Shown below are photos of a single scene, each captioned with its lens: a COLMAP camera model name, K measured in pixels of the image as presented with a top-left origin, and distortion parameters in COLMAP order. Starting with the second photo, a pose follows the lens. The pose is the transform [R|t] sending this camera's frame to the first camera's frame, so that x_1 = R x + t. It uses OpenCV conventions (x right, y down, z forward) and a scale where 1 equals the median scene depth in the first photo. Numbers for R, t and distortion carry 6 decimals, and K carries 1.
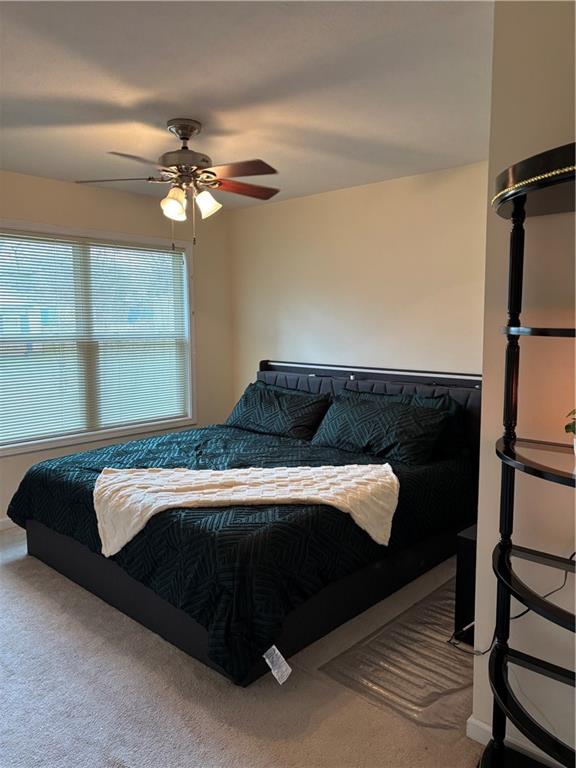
lens RADIAL K [[582.4, 0, 288.0], [0, 582.4, 384.0], [0, 0, 1]] dist [0.016769, 0.008431]
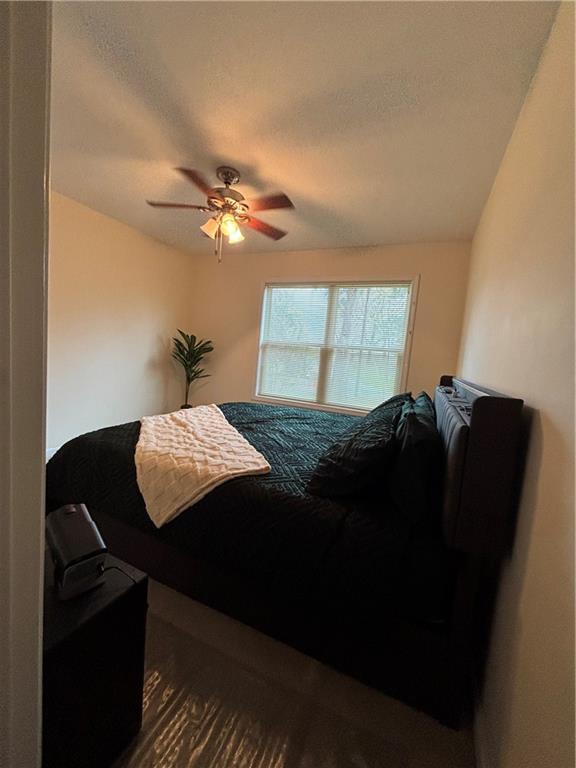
lens RADIAL K [[309.3, 0, 290.8], [0, 309.3, 382.2], [0, 0, 1]] dist [0.001050, 0.000010]
pose [[0.334467, 0.110207, -0.935941, 0.652830], [-0.185017, 0.981490, 0.049453, -0.006766], [0.924067, 0.156625, 0.348667, 0.978126]]
